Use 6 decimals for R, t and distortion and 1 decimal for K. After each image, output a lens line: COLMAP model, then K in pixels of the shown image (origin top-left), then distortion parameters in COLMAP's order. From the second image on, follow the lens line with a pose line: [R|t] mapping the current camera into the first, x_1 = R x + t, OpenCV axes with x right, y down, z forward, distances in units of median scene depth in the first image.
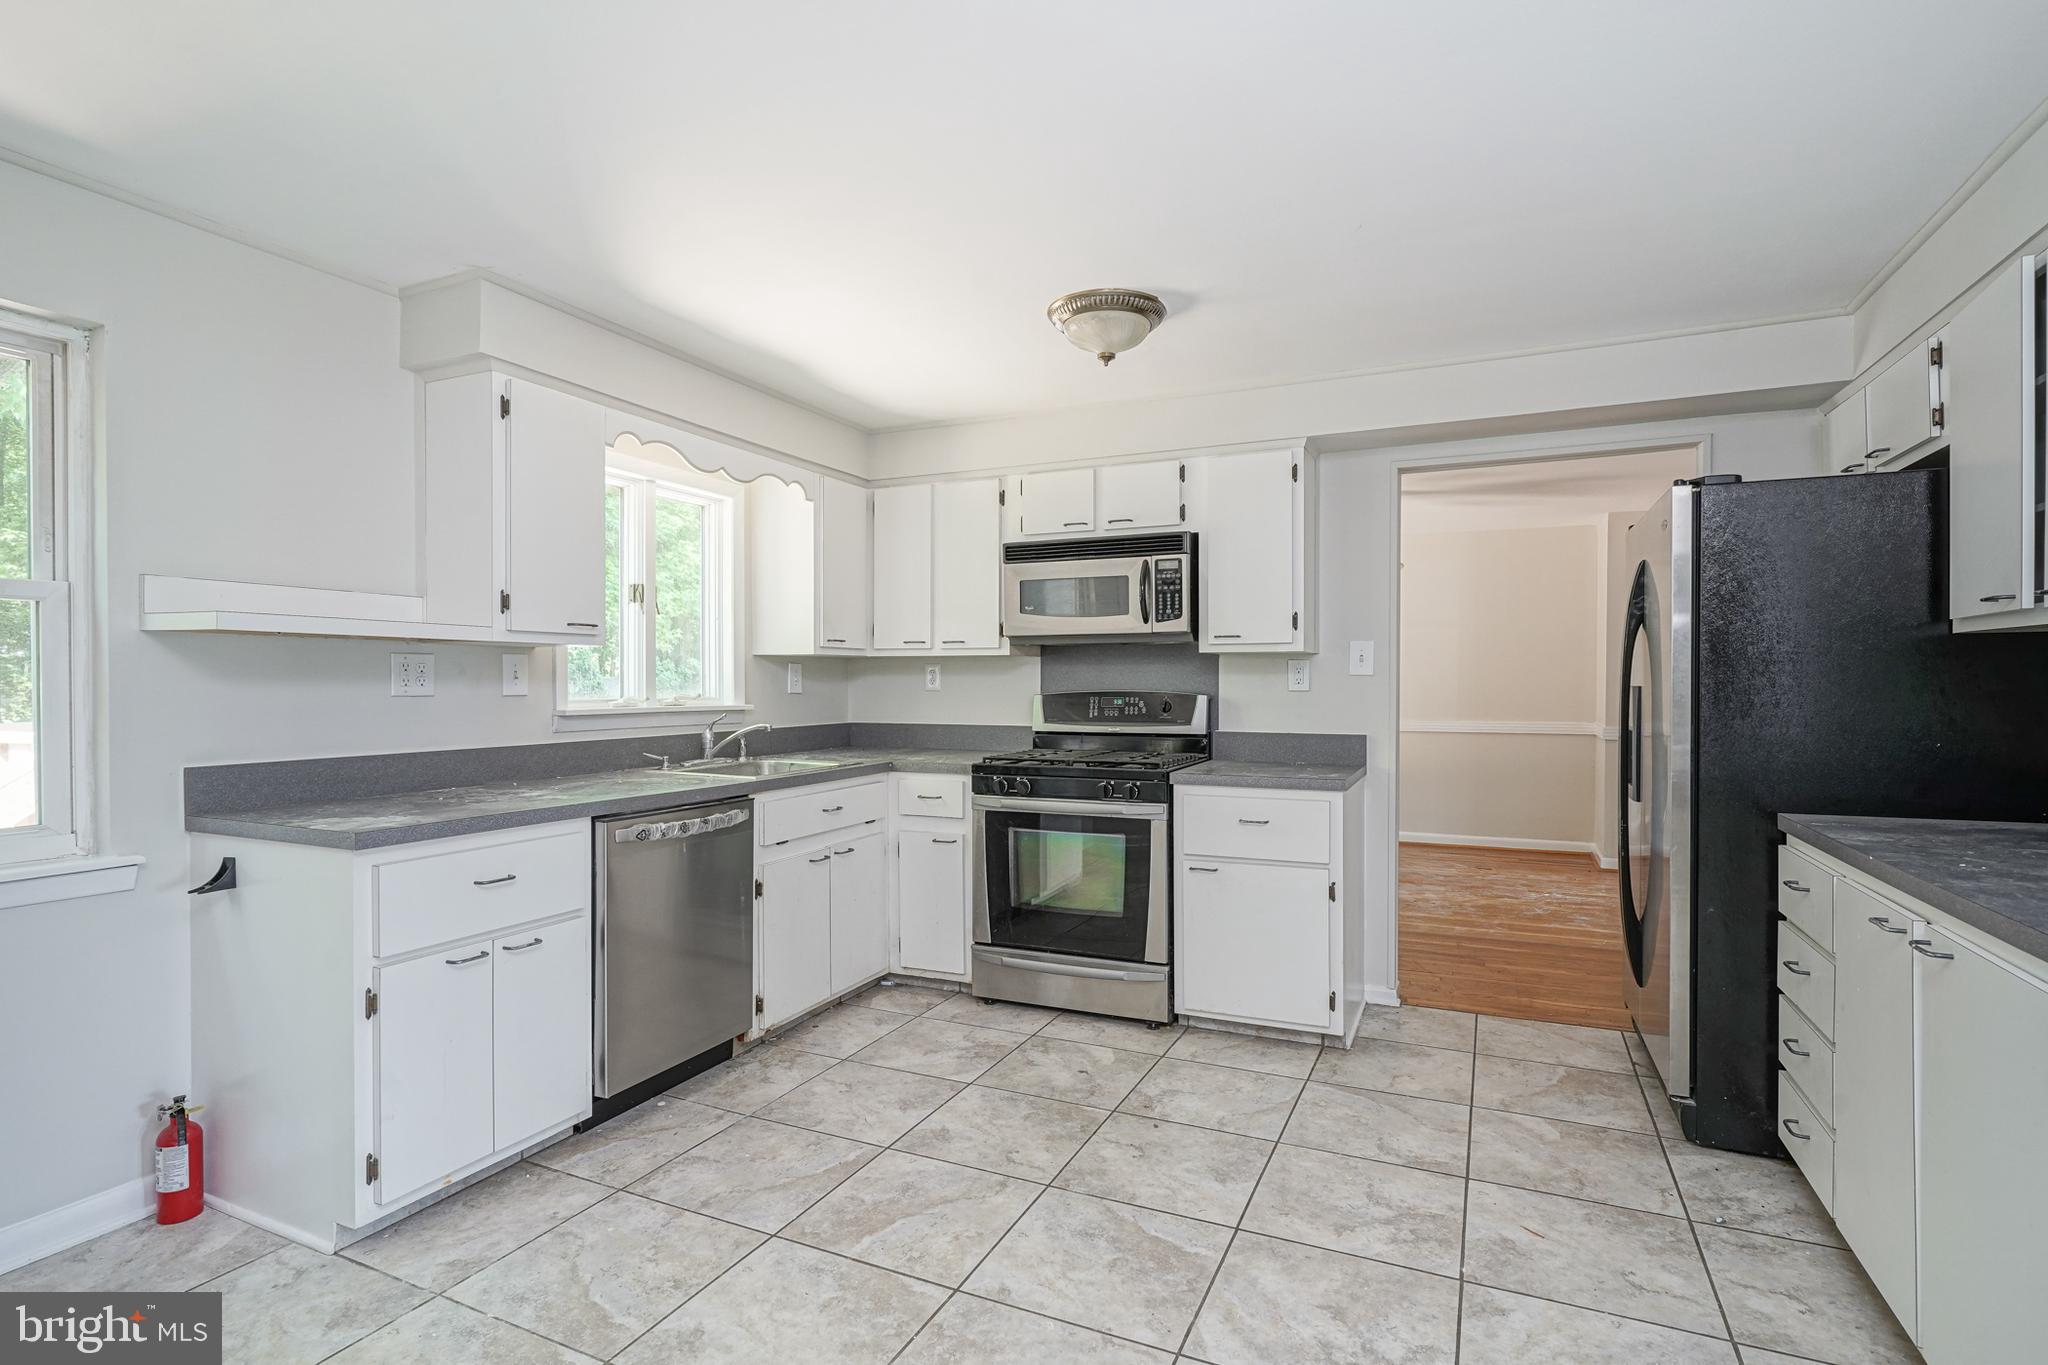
lens RADIAL K [[1005.2, 0, 1010.0], [0, 1005.2, 680.1], [0, 0, 1]] dist [0.000817, 0.002325]
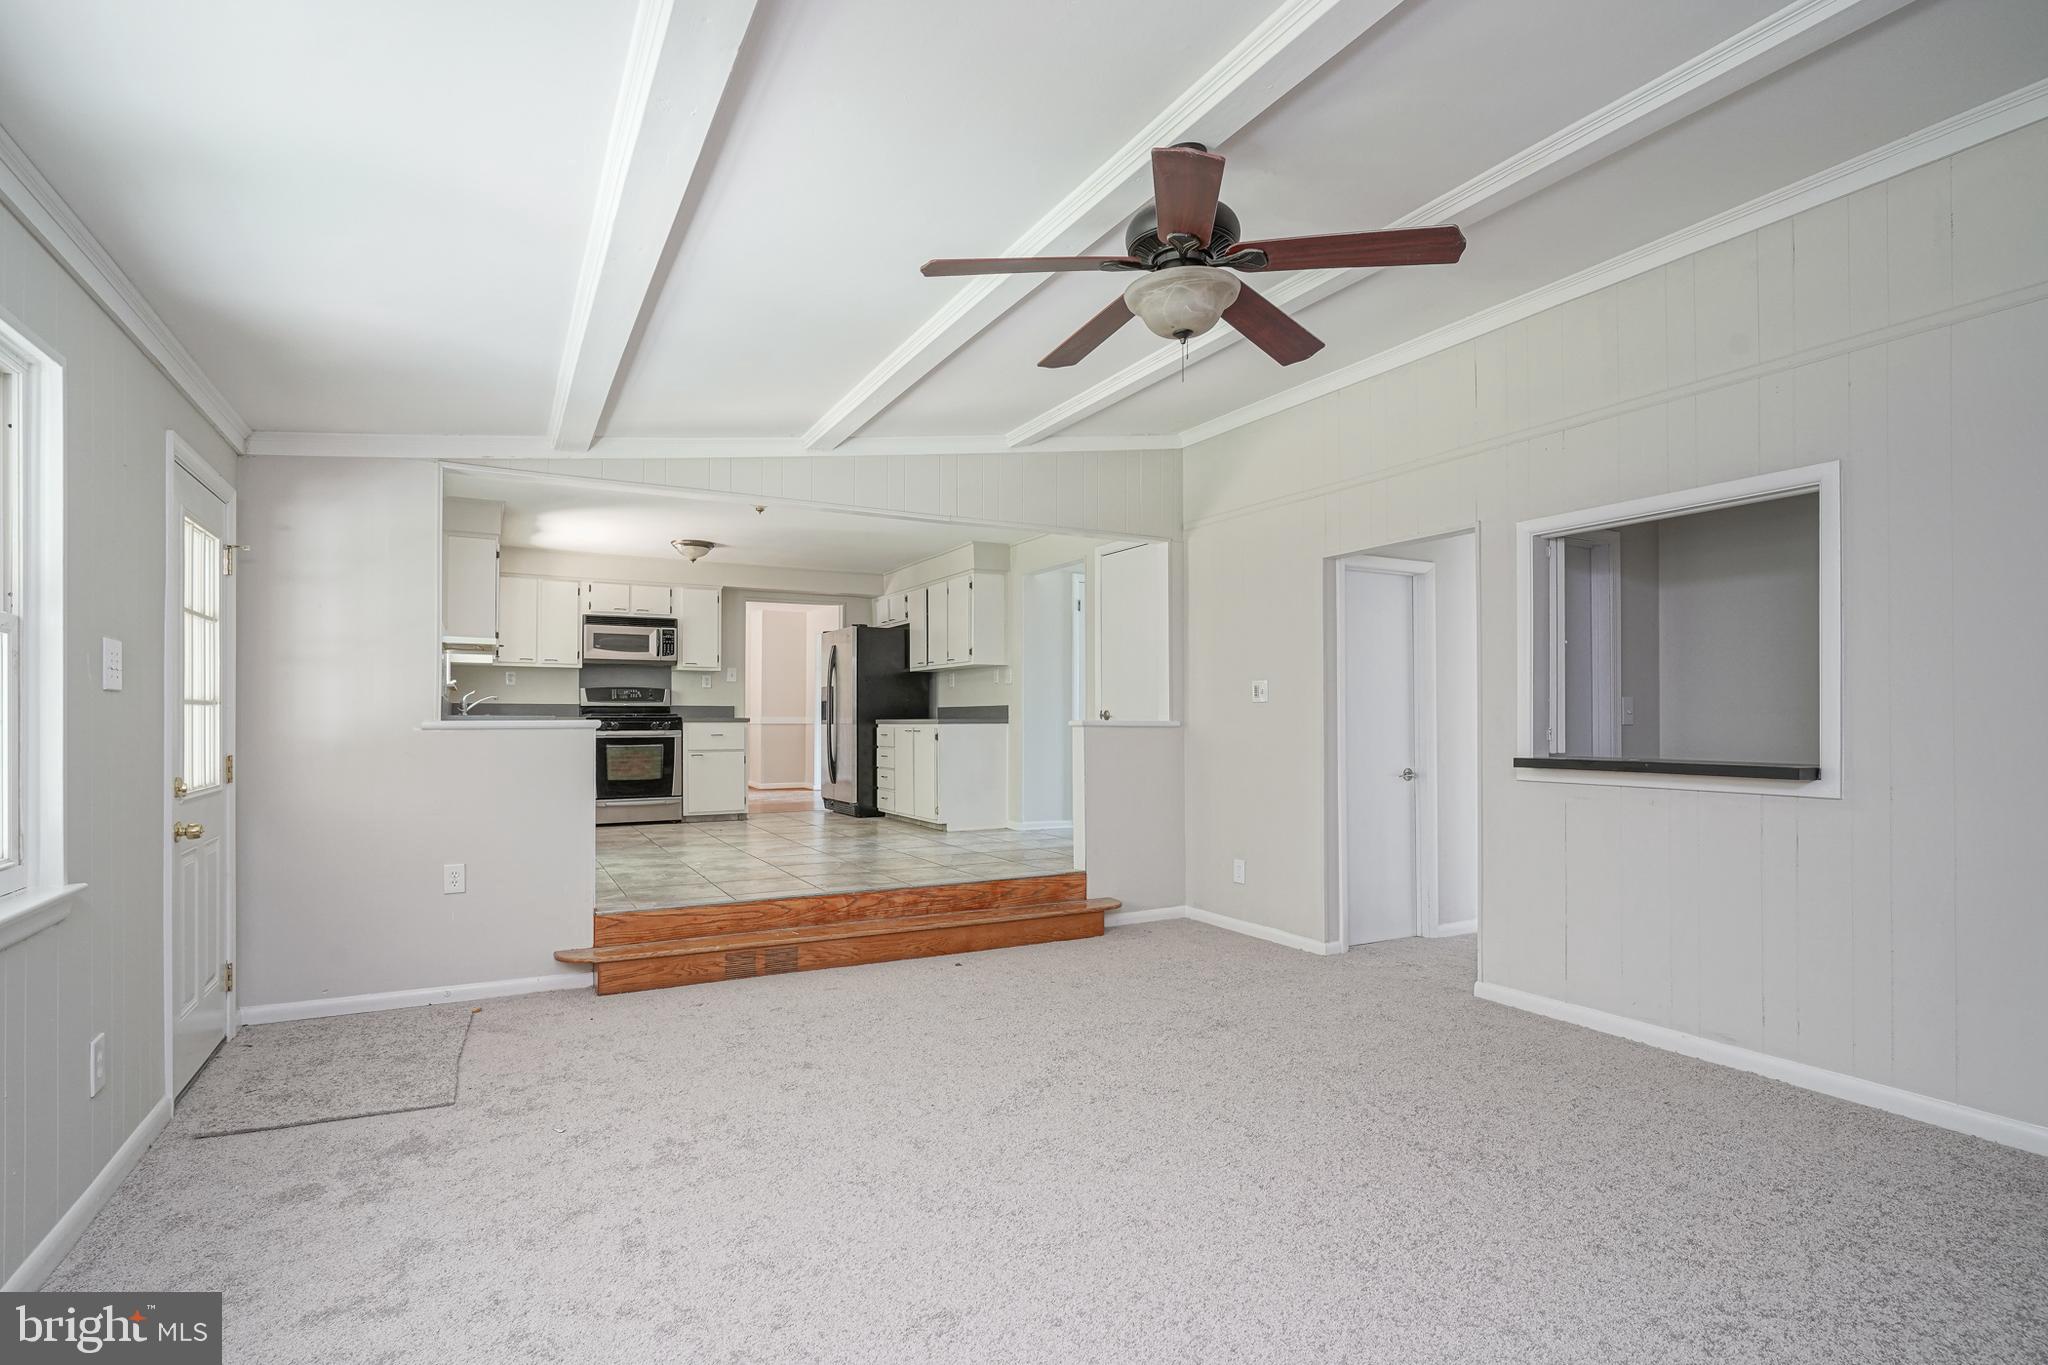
lens RADIAL K [[1005.2, 0, 1016.7], [0, 1005.2, 695.6], [0, 0, 1]] dist [0.000817, 0.002325]
pose [[0.586946, 0.021003, 0.809353, -1.376796], [-0.000893, 0.999680, -0.025295, 0.100726], [-0.809625, 0.014124, 0.586777, -1.132293]]
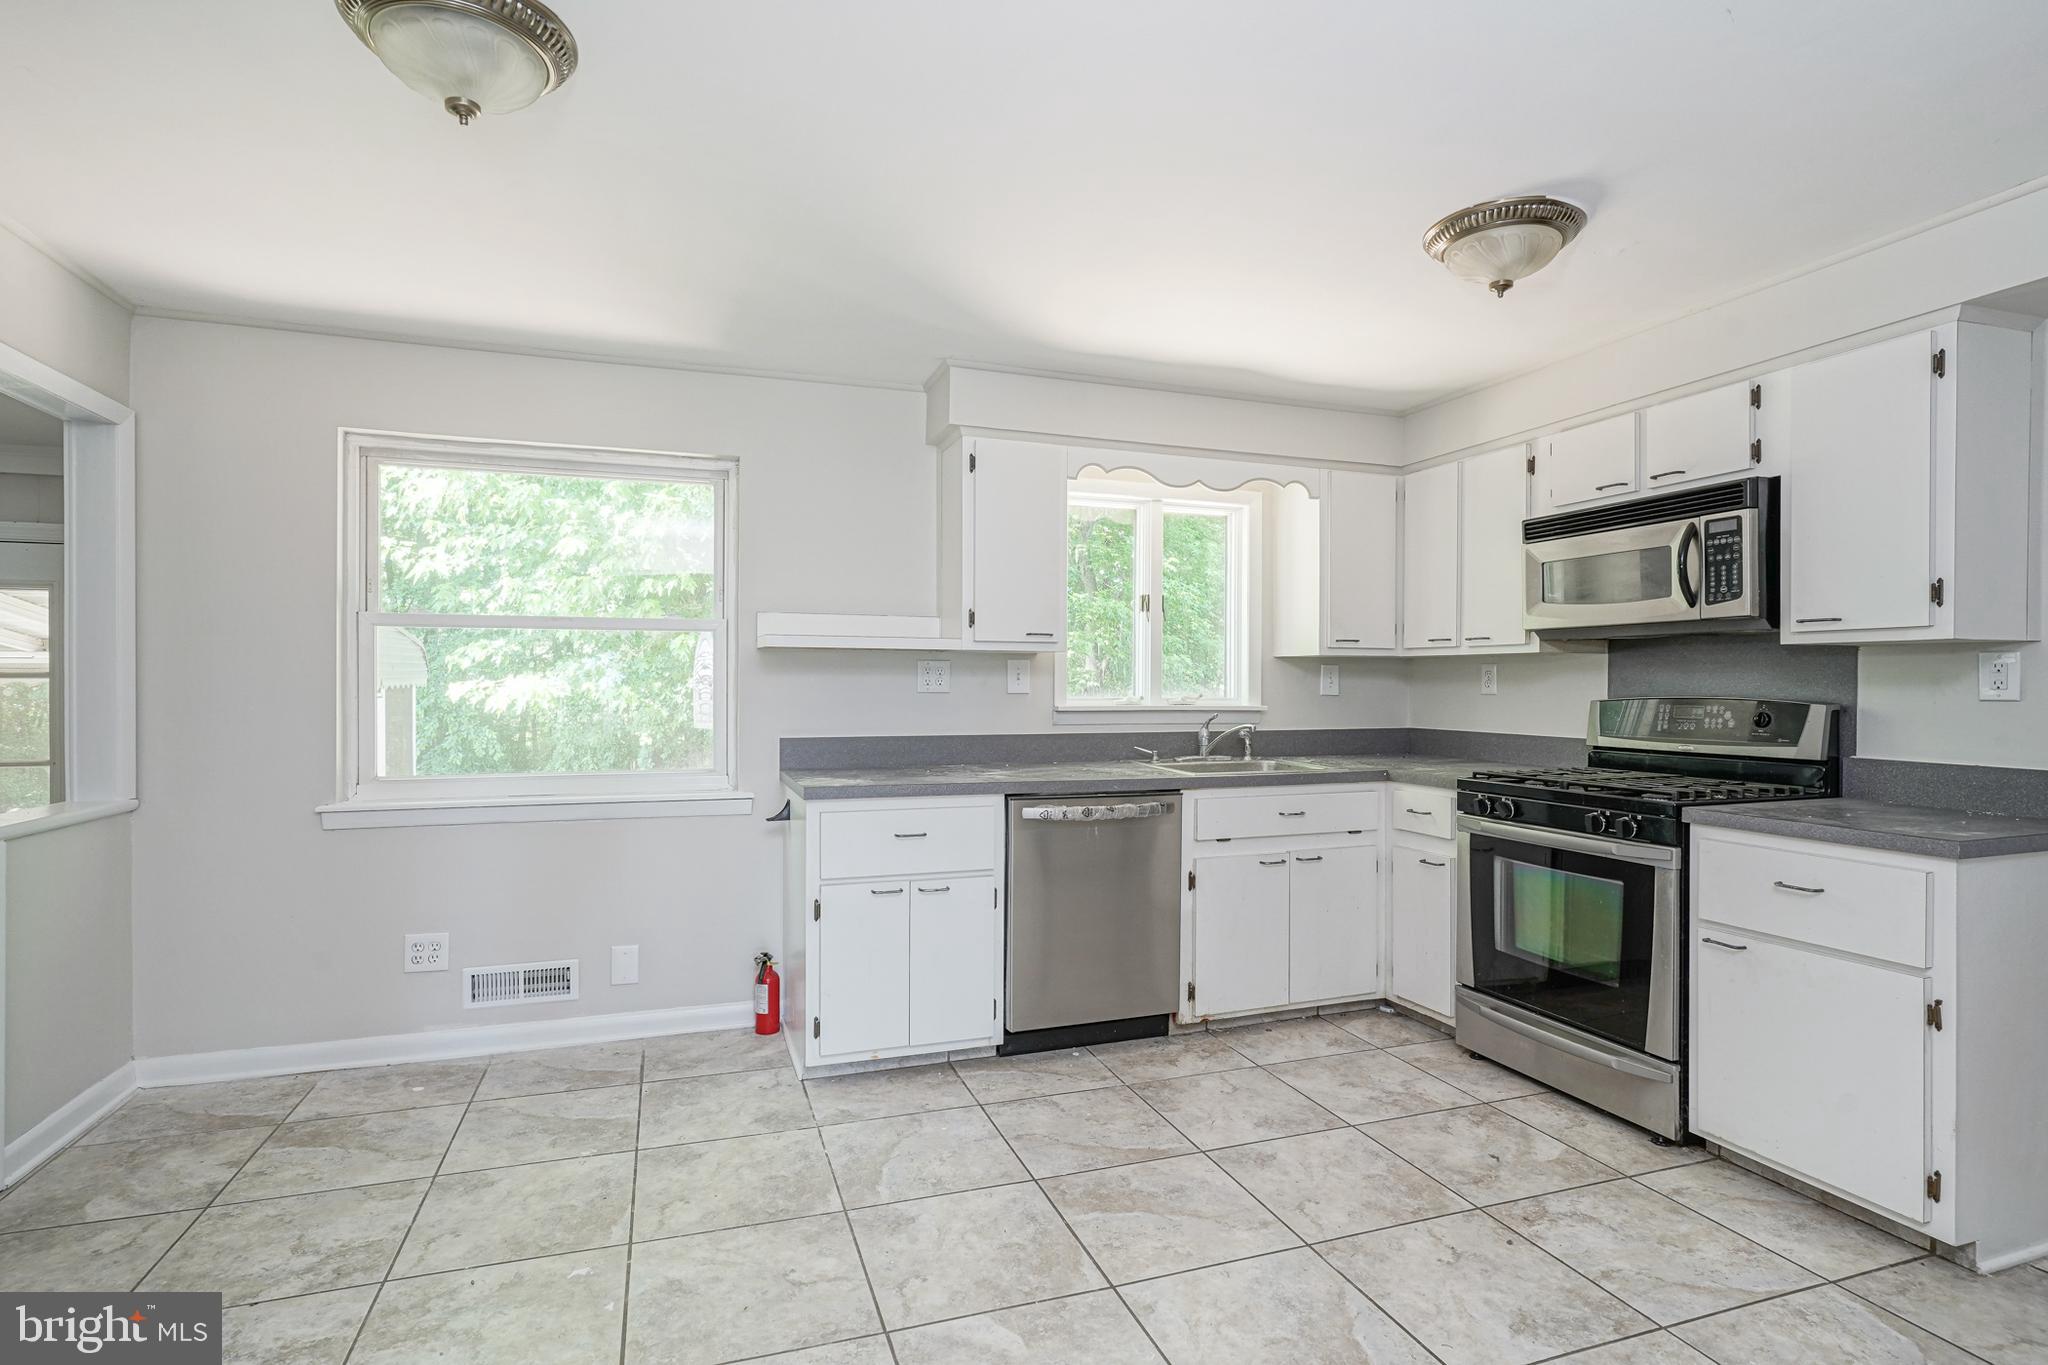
lens RADIAL K [[1005.2, 0, 1033.9], [0, 1005.2, 681.5], [0, 0, 1]] dist [0.000817, 0.002325]
pose [[0.707800, 0.002123, -0.706410, 0.348777], [-0.002657, 0.999996, 0.000344, 0.000258], [0.706408, 0.001633, 0.707803, 0.134165]]
